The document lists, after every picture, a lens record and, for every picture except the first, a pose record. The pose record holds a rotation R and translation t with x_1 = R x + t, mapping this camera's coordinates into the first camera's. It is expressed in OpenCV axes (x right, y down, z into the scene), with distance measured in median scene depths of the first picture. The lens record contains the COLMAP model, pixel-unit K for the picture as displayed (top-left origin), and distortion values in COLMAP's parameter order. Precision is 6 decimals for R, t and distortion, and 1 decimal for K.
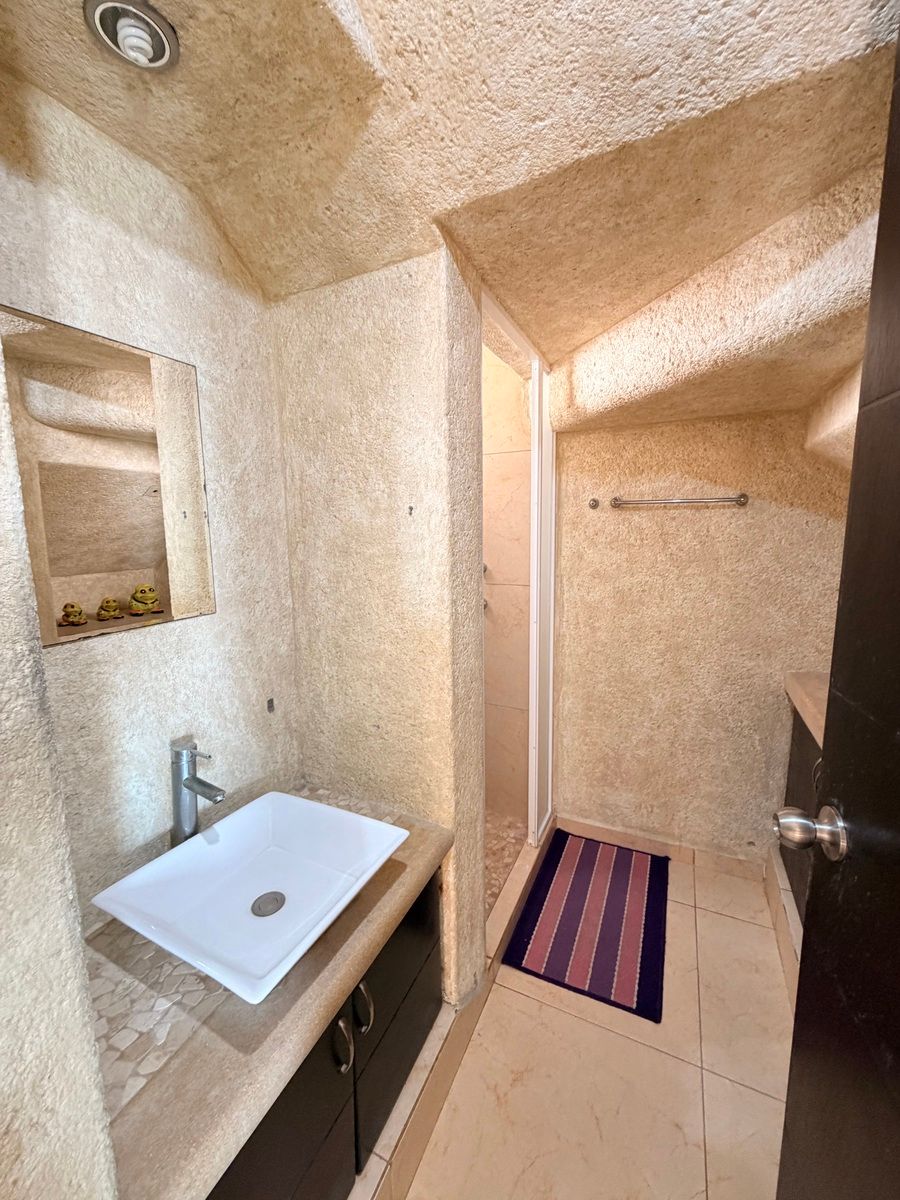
lens RADIAL K [[482.1, 0, 447.9], [0, 482.1, 596.2], [0, 0, 1]] dist [0.012275, 0.000024]
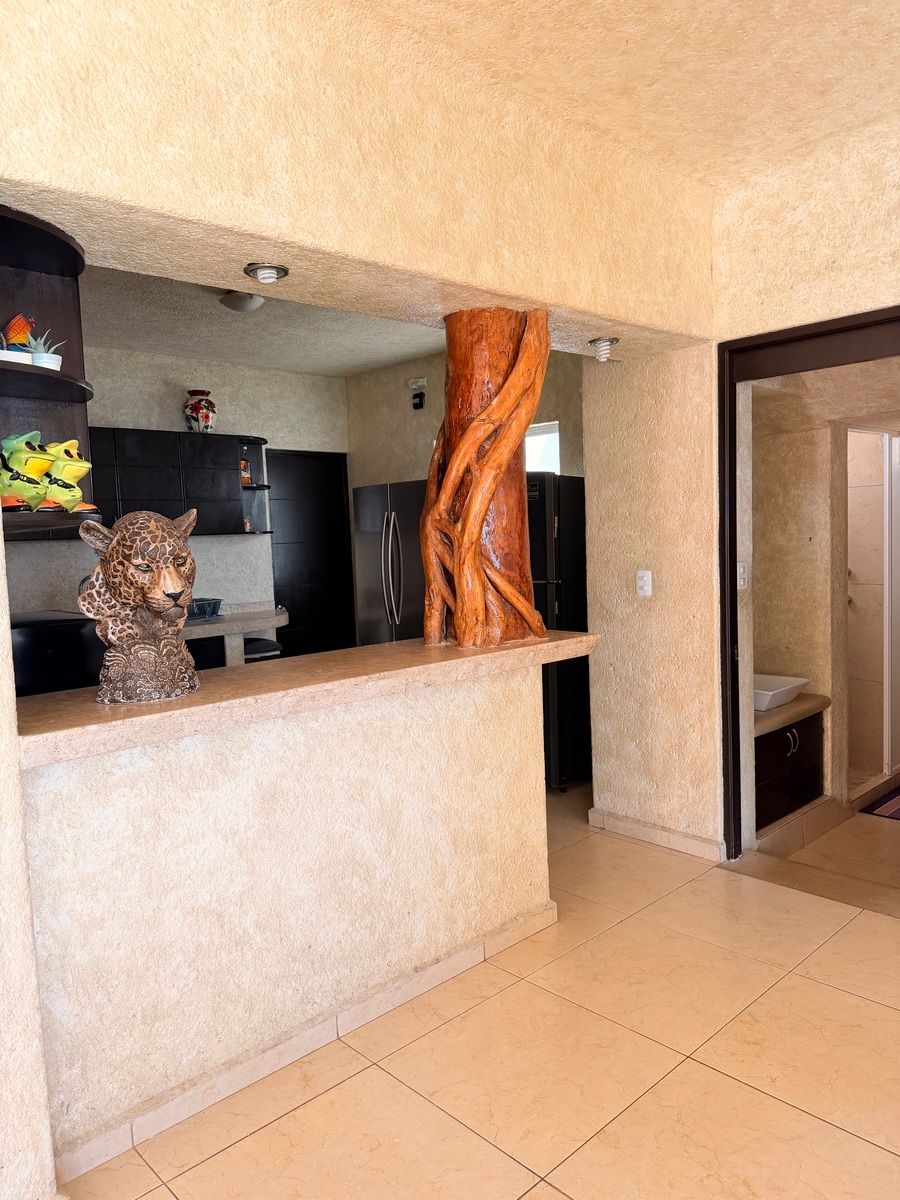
lens RADIAL K [[845.4, 0, 450.8], [0, 845.4, 596.7], [0, 0, 1]] dist [0.012851, -0.003452]
pose [[0.934637, 0.007860, -0.355517, -0.221273], [-0.026351, 0.998538, -0.047198, 0.284104], [0.354626, 0.053481, 0.933477, -2.934808]]
